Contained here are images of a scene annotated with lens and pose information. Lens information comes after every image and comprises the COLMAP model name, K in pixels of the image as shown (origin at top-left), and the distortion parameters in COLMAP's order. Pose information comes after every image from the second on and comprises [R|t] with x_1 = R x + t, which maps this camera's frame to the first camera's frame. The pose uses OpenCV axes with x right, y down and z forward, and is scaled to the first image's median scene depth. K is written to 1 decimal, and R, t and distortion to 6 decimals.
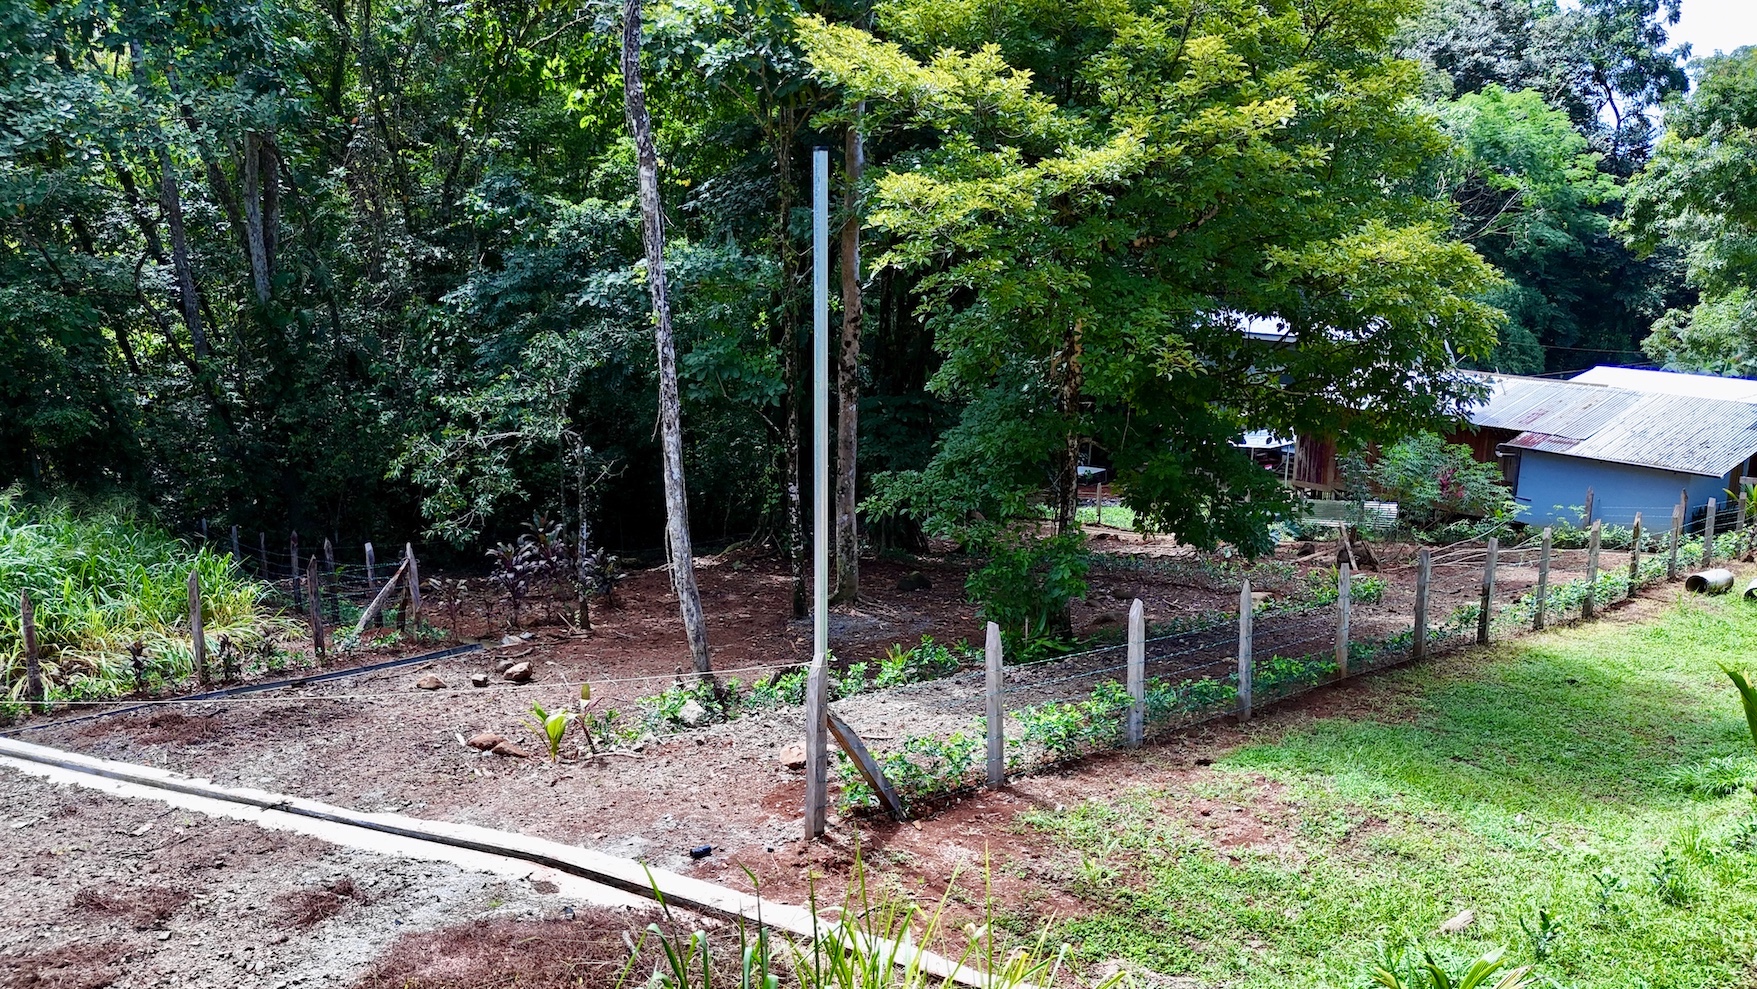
lens RADIAL K [[1276.1, 0, 858.0], [0, 1276.1, 510.9], [0, 0, 1]] dist [0.061377, -0.065911]
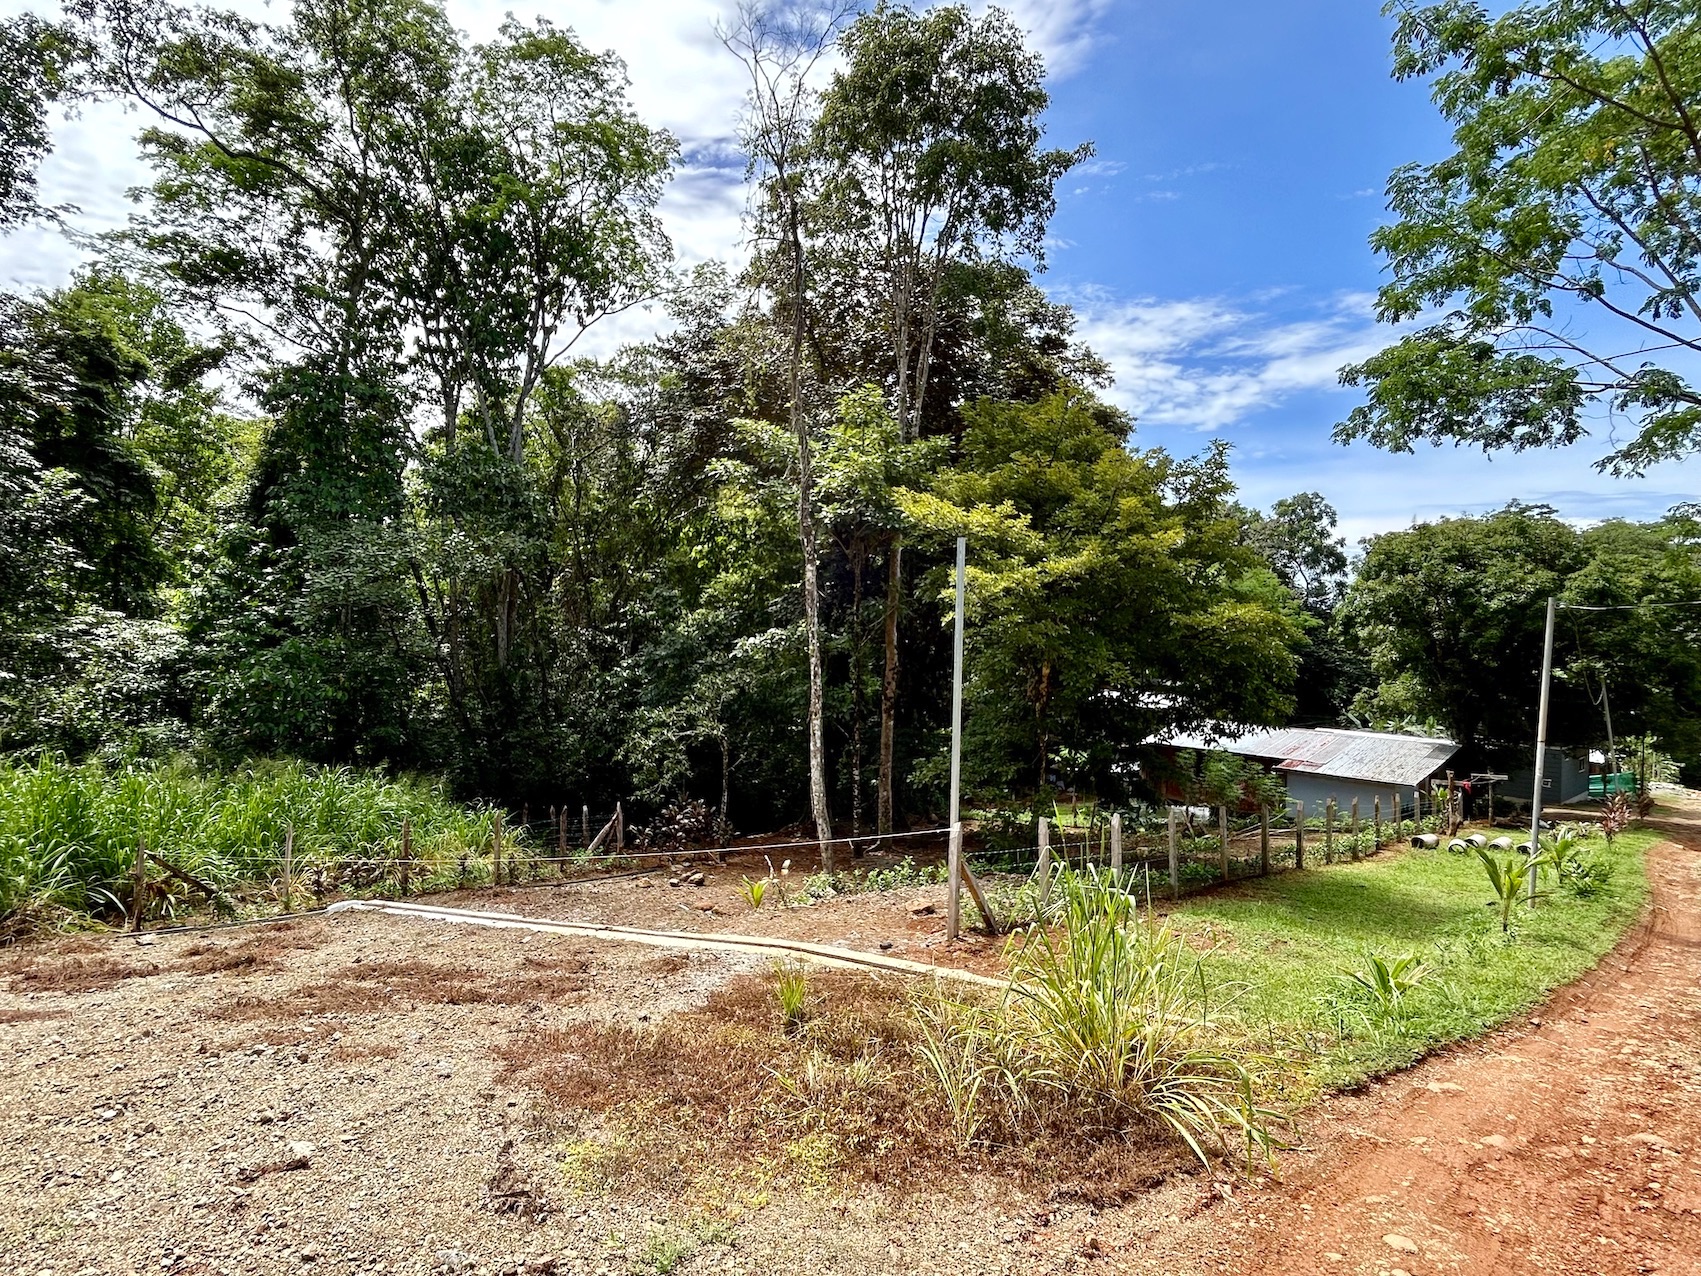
lens RADIAL K [[831.9, 0, 850.5], [0, 831.9, 638.0], [0, 0, 1]] dist [0.000297, 0.001714]
pose [[0.999826, 0.013211, 0.013166, -0.087454], [-0.010019, 0.975826, -0.218320, 0.053387], [-0.015732, 0.218150, 0.975789, -0.057237]]
